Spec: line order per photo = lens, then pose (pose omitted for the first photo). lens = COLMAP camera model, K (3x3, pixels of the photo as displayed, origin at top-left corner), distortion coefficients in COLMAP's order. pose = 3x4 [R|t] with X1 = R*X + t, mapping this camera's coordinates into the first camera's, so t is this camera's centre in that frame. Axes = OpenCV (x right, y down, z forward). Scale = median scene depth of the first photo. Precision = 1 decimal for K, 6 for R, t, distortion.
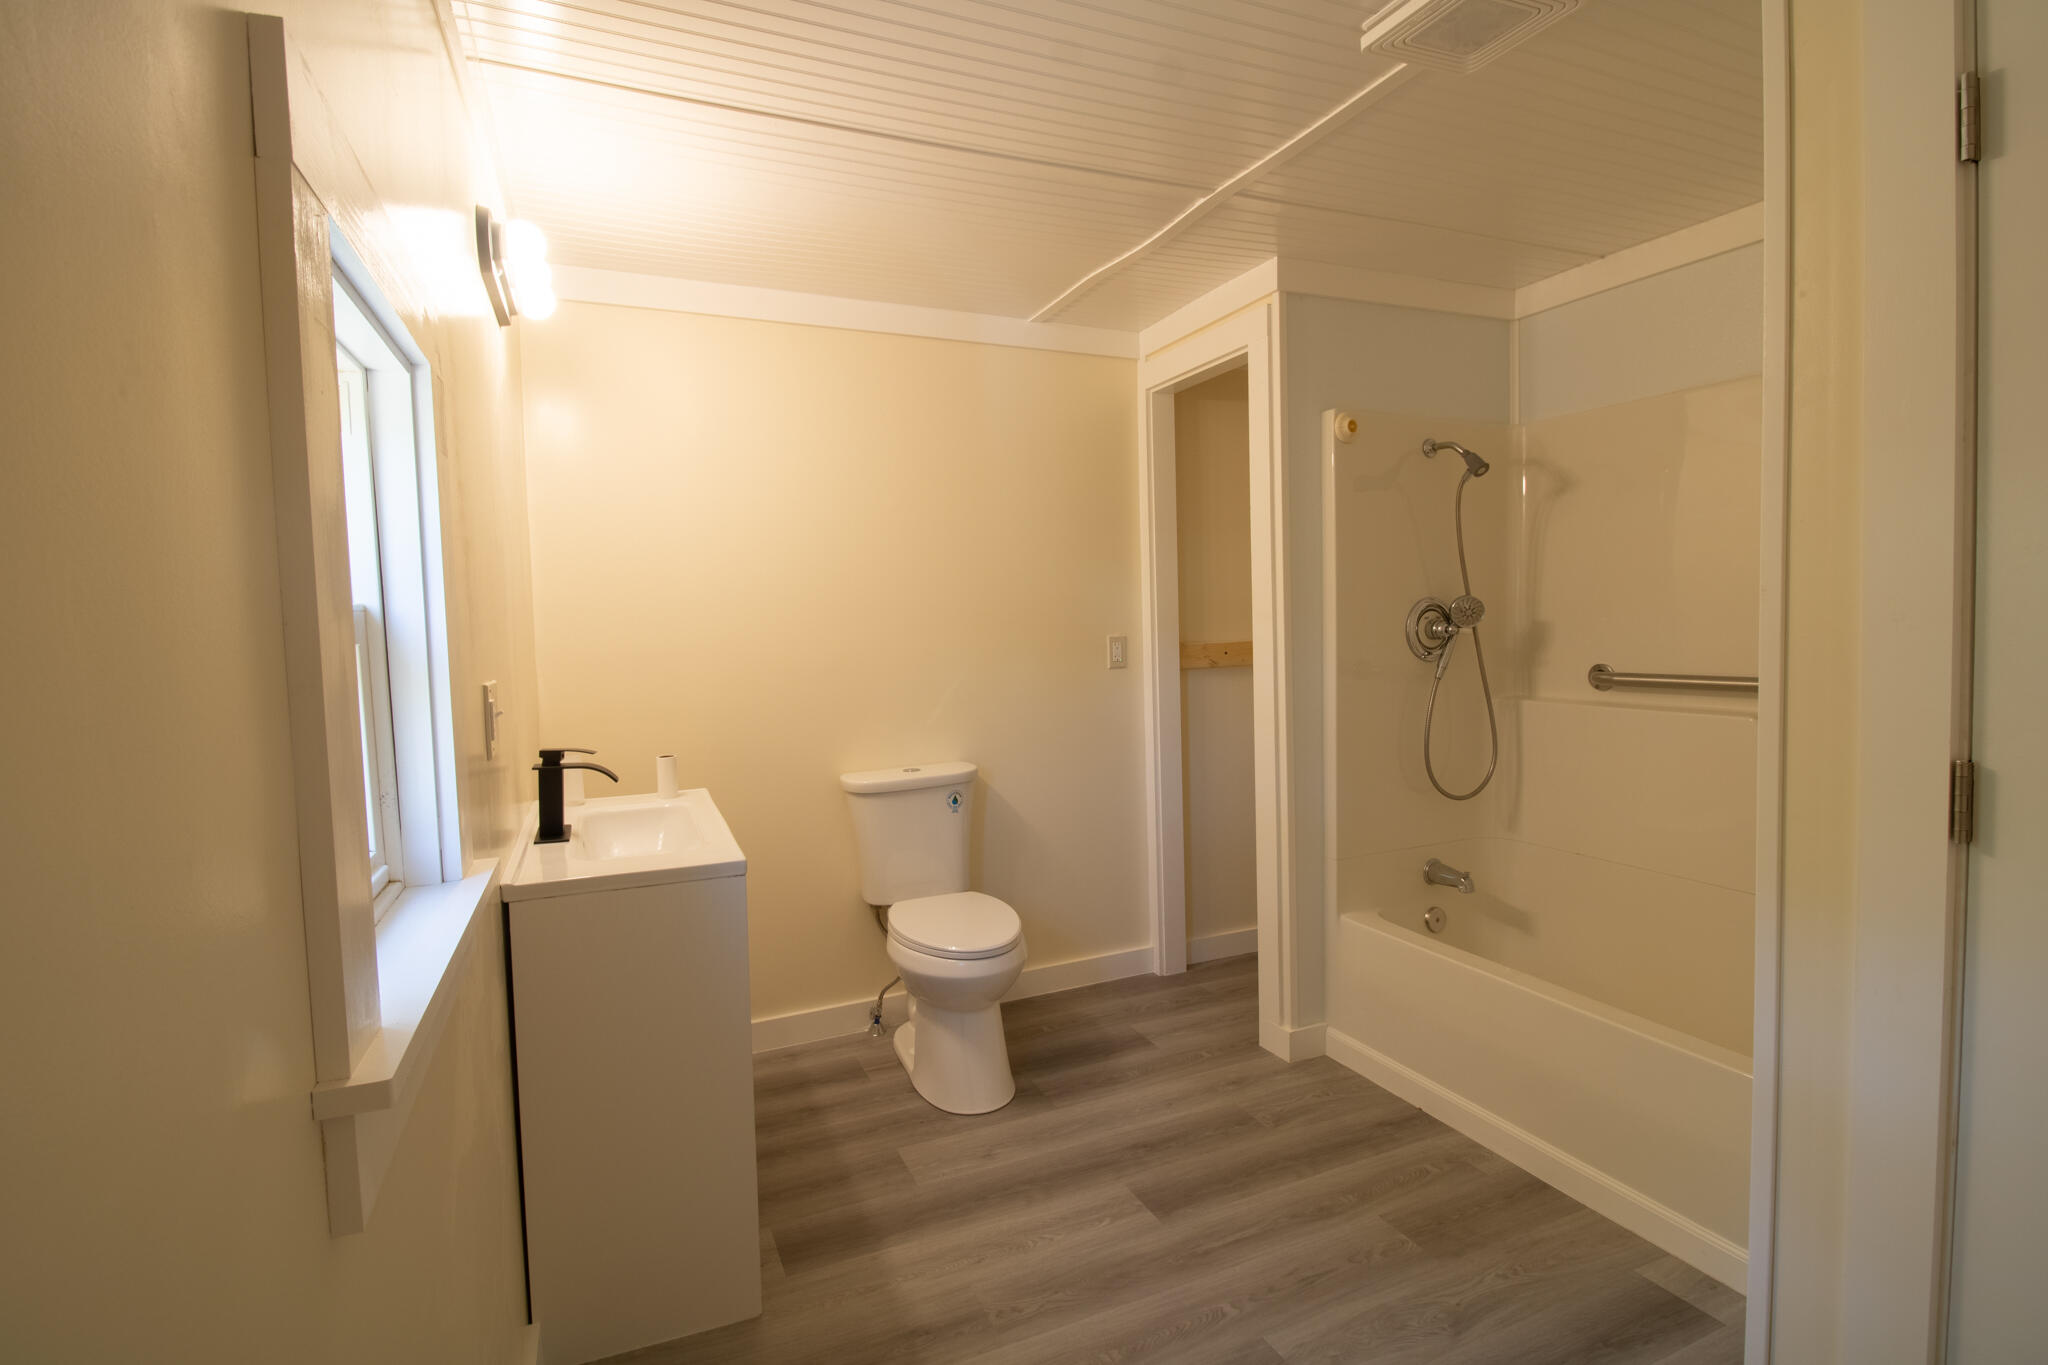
lens RADIAL K [[1015.6, 0, 1038.1], [0, 1015.6, 666.2], [0, 0, 1]] dist [-0.000085, -0.000312]
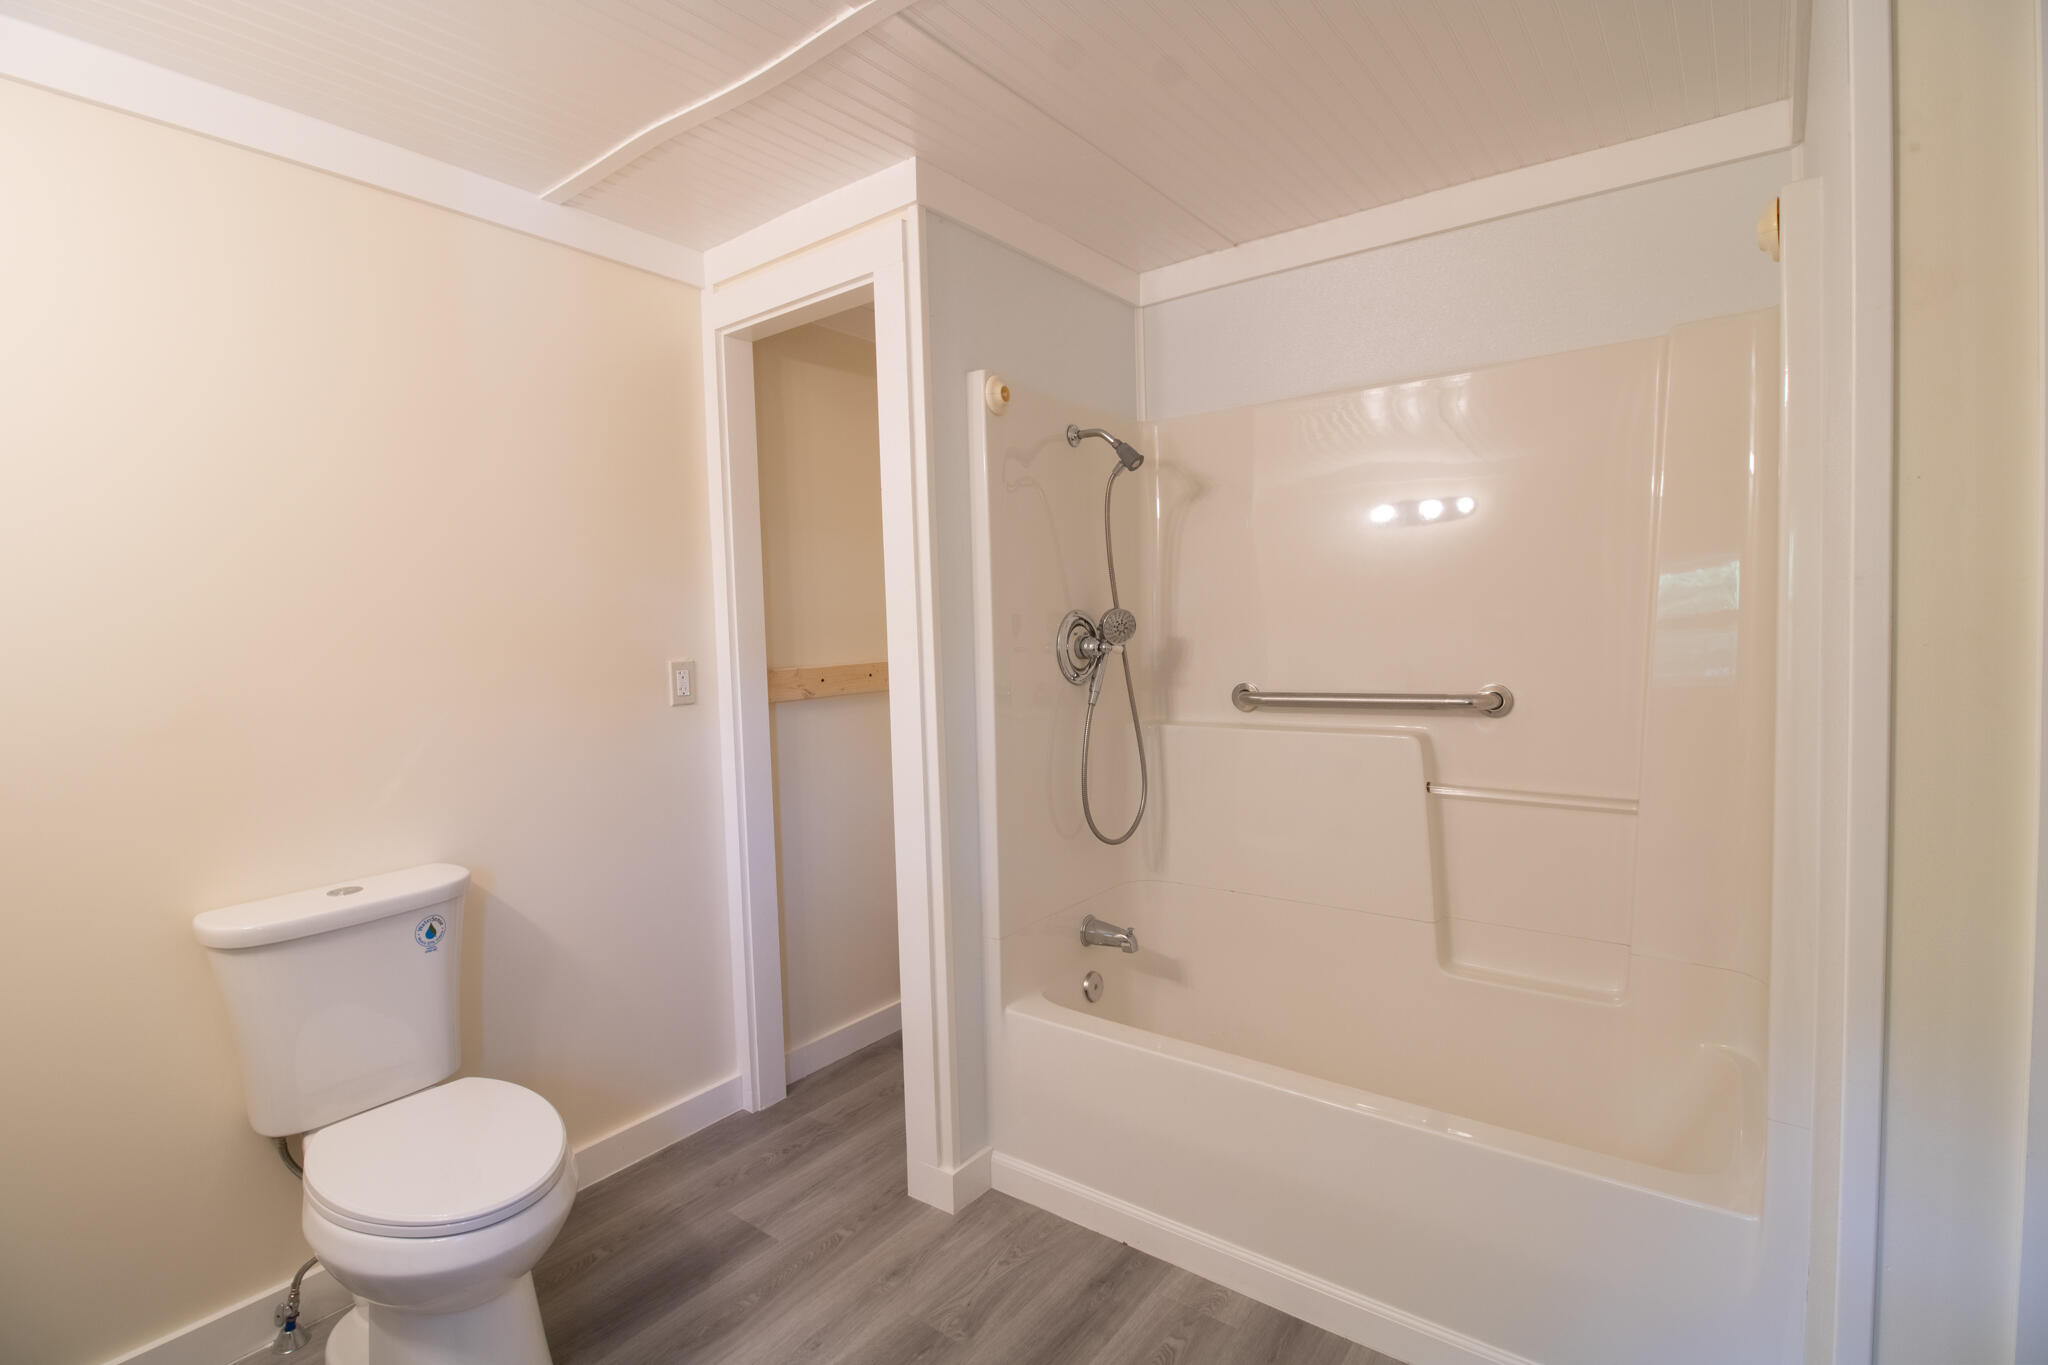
lens RADIAL K [[959.2, 0, 1027.4], [0, 959.2, 672.7], [0, 0, 1]] dist [0.005597, -0.018991]
pose [[0.879046, -0.021104, 0.476270, -0.037953], [0.028573, 0.999556, -0.008447, -0.009750], [-0.475880, 0.021034, 0.879259, 0.320399]]
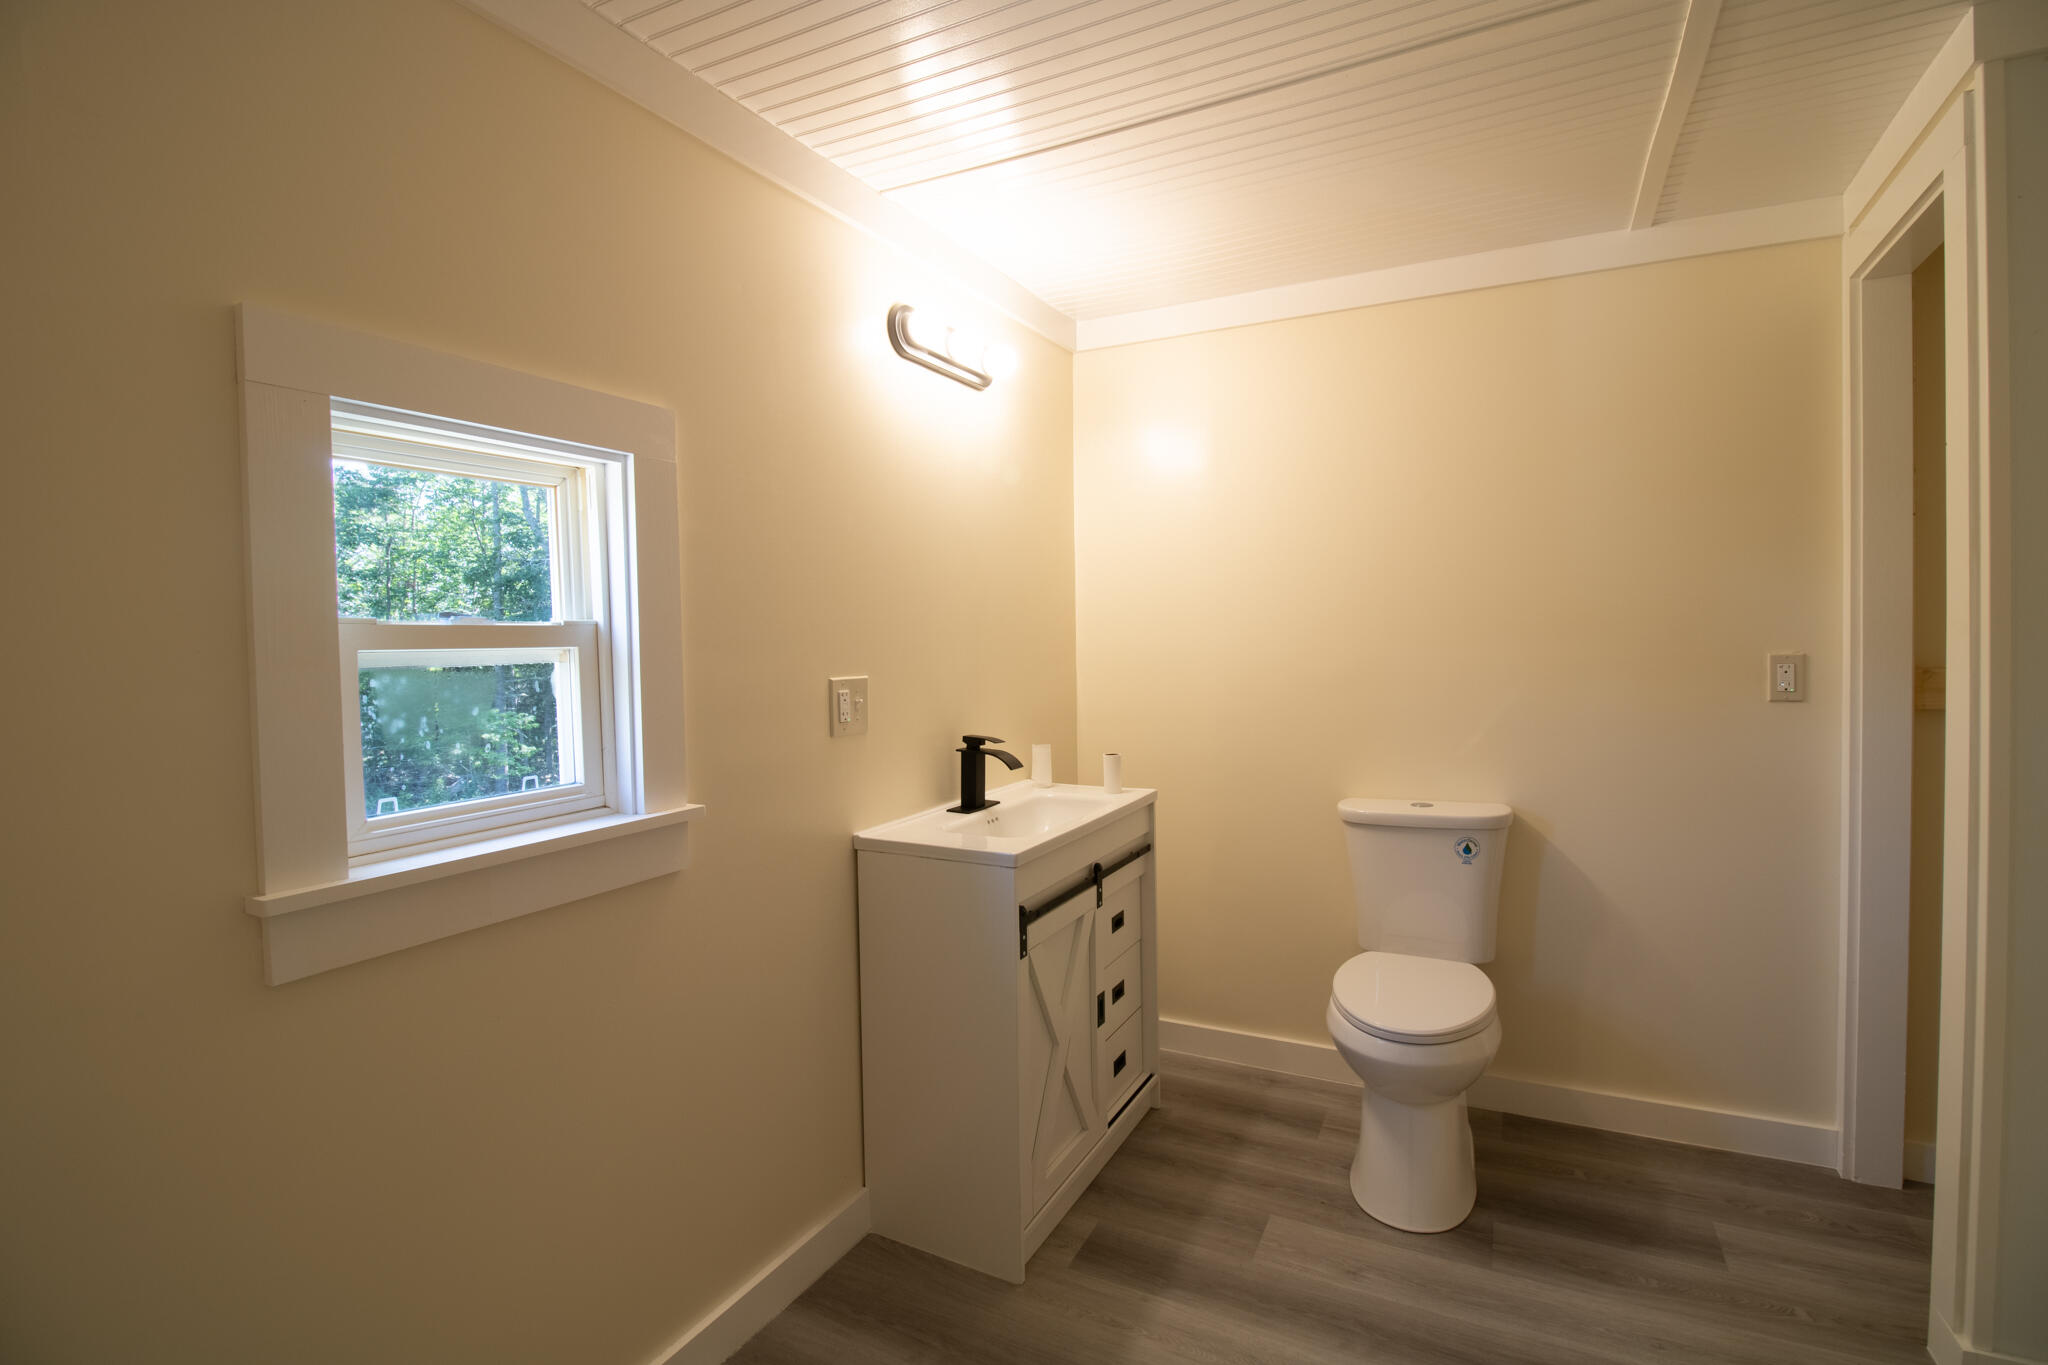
lens RADIAL K [[985.0, 0, 1017.4], [0, 985.0, 669.3], [0, 0, 1]] dist [0.004430, -0.016544]
pose [[0.607898, 0.037991, -0.793106, 0.329470], [-0.037172, 0.999121, 0.019368, -0.015198], [0.793145, 0.017707, 0.608776, 0.229300]]
